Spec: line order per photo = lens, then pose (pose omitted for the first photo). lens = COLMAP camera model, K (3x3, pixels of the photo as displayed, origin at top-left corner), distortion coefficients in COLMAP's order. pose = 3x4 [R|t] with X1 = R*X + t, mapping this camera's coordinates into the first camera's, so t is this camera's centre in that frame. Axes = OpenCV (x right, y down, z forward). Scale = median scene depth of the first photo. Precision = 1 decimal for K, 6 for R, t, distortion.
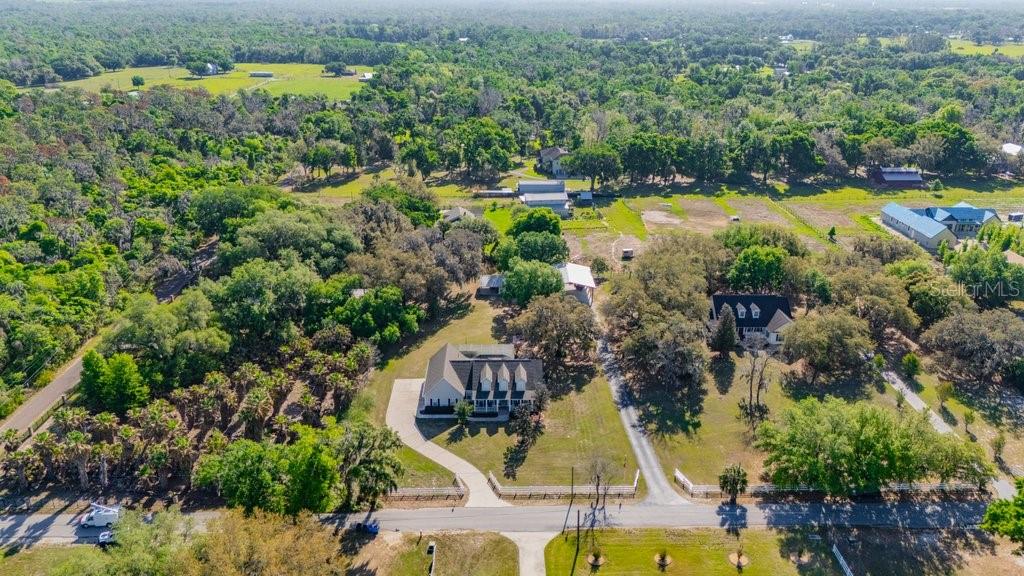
lens RADIAL K [[758.9, 0, 514.2], [0, 758.9, 290.7], [0, 0, 1]] dist [0.081836, -0.103863]
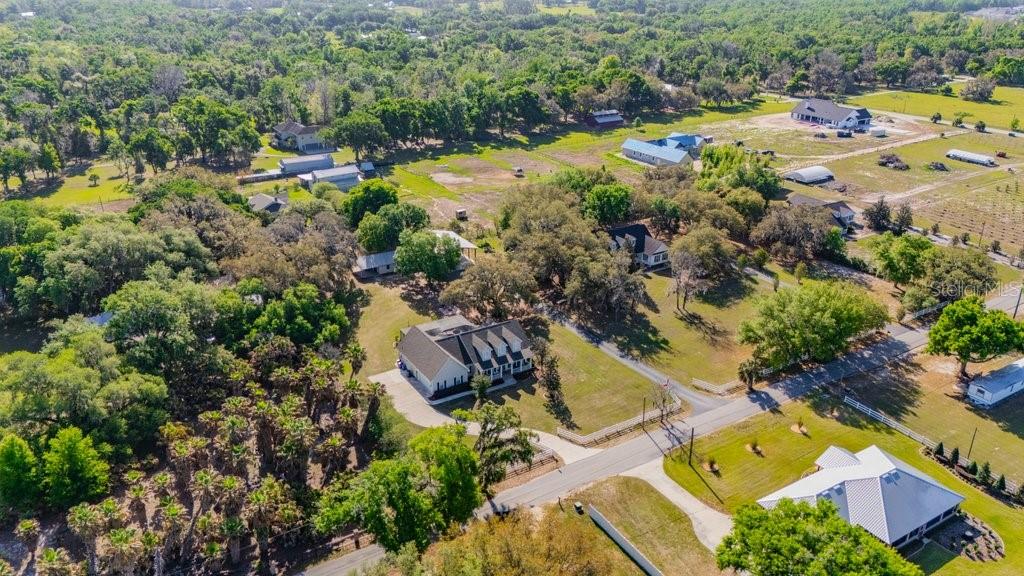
lens RADIAL K [[758.9, 0, 518.4], [0, 758.9, 289.7], [0, 0, 1]] dist [0.081836, -0.103863]
pose [[0.858464, -0.202862, 0.471049, -0.389367], [0.187065, 0.979026, 0.080710, -0.024705], [-0.477542, 0.018830, 0.878407, 0.106231]]
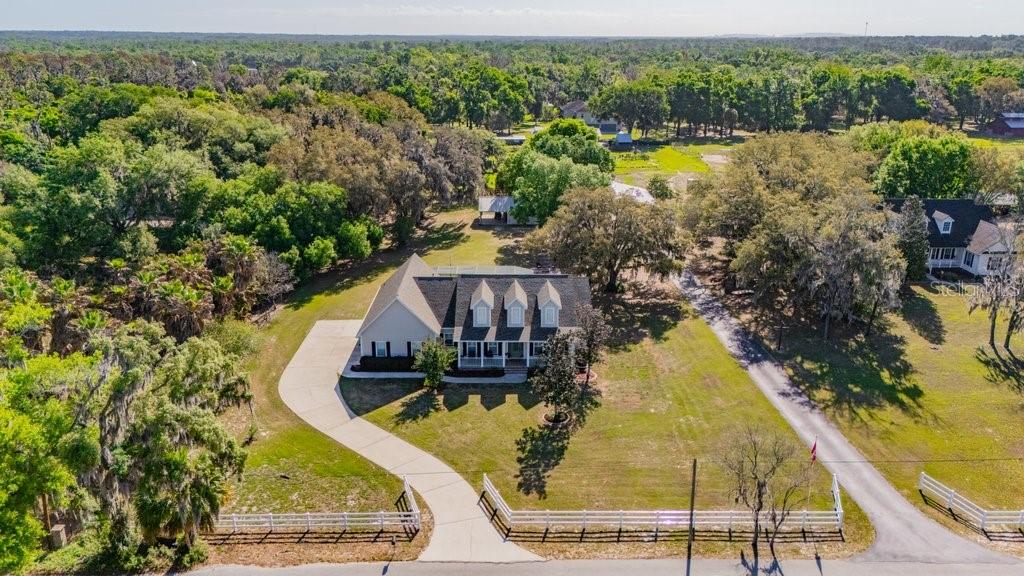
lens RADIAL K [[758.9, 0, 511.6], [0, 758.9, 286.1], [0, 0, 1]] dist [0.081836, -0.103863]
pose [[0.999871, 0.000882, -0.016060, -0.007703], [-0.001917, 0.997916, -0.064501, 0.120576], [0.015970, 0.064524, 0.997788, 0.431407]]
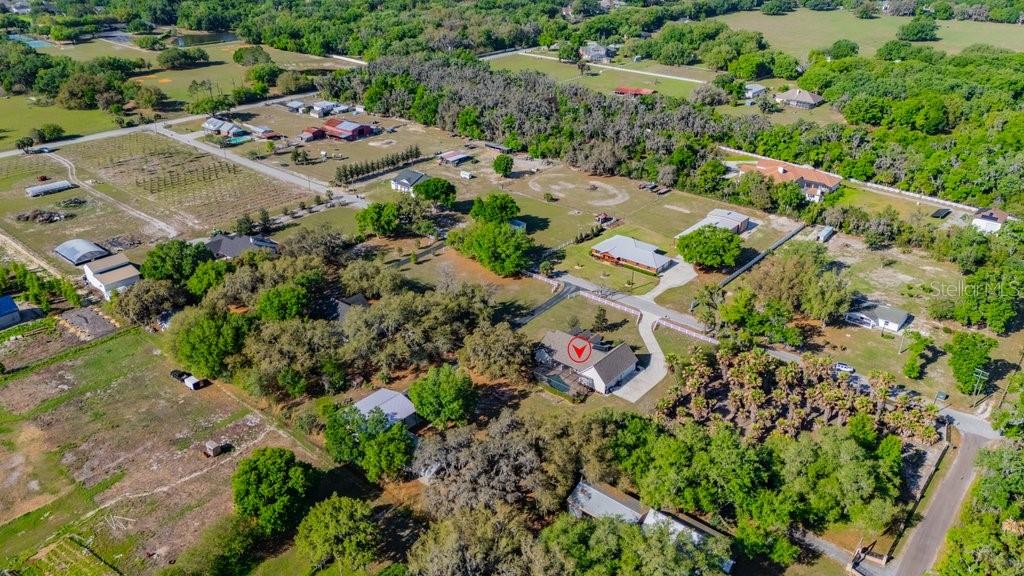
lens RADIAL K [[758.9, 0, 505.3], [0, 758.9, 291.3], [0, 0, 1]] dist [0.081836, -0.103863]
pose [[-0.745721, -0.307202, 0.591208, -0.623078], [0.247460, 0.696171, 0.673877, -0.808251], [-0.618598, 0.648825, -0.443129, 1.457453]]
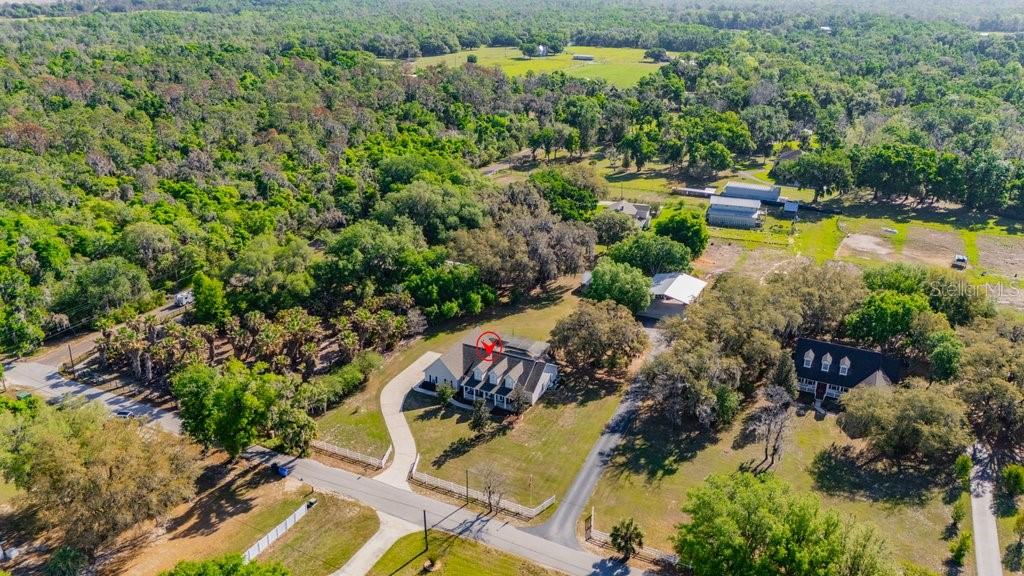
lens RADIAL K [[758.9, 0, 511.5], [0, 758.9, 288.0], [0, 0, 1]] dist [0.081836, -0.103863]
pose [[0.883240, 0.177392, -0.434072, 0.362198], [-0.171626, 0.983746, 0.052806, -0.041193], [0.436384, 0.027858, 0.899329, 0.104931]]
